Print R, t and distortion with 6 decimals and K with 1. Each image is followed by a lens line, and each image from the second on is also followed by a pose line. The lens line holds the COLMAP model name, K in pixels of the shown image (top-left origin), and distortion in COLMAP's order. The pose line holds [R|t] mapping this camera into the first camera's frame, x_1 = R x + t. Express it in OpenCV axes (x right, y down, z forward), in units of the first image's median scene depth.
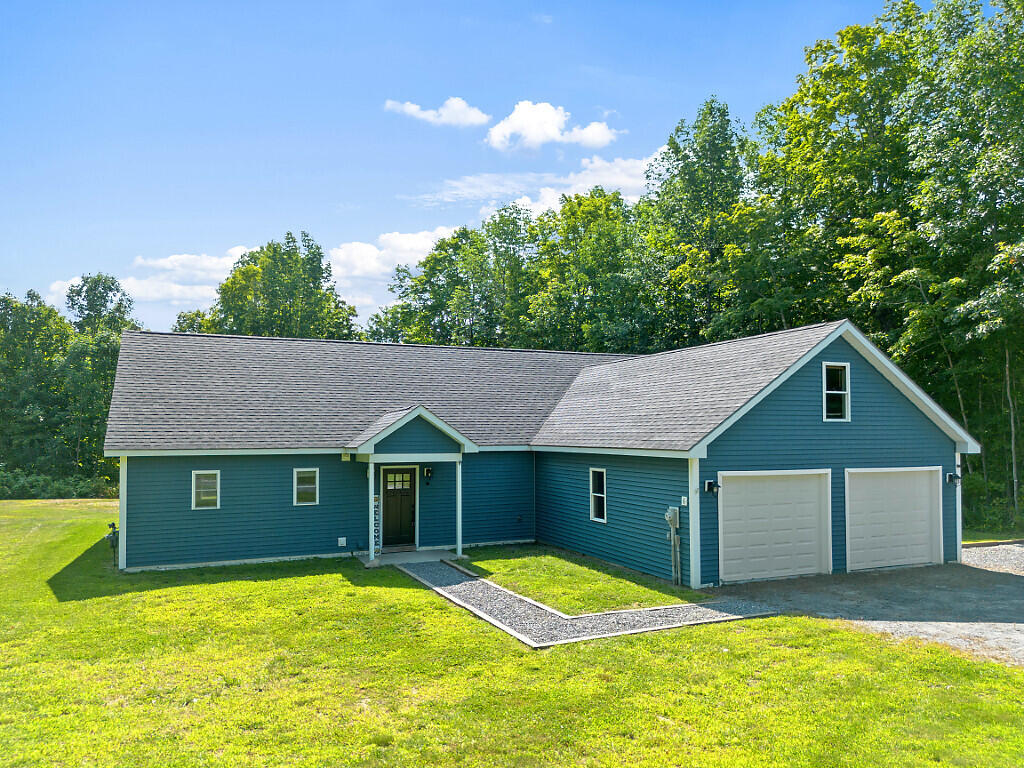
lens RADIAL K [[715.1, 0, 511.9], [0, 715.1, 380.0], [0, 0, 1]] dist [0.005917, -0.000655]
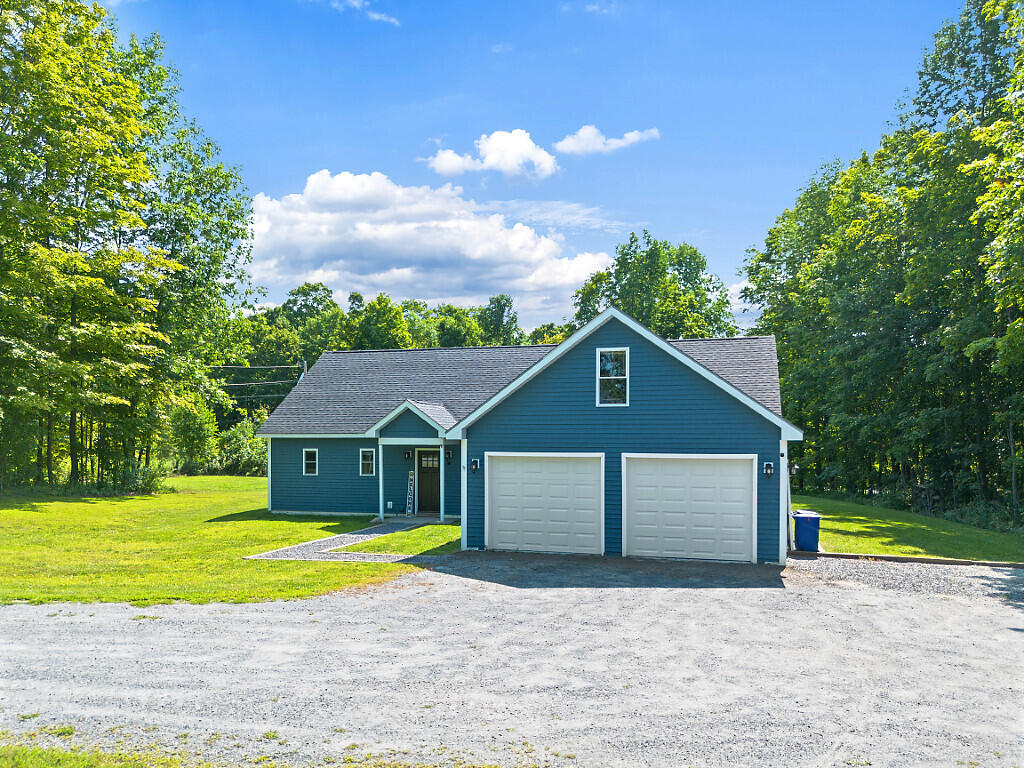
lens RADIAL K [[770.1, 0, 512.1], [0, 770.1, 389.1], [0, 0, 1]] dist [0.074859, -0.000538]
pose [[0.749705, -0.037961, -0.660682, 1.006936], [0.055011, 0.998473, 0.005054, 0.019331], [0.659482, -0.040134, 0.750649, 0.089198]]
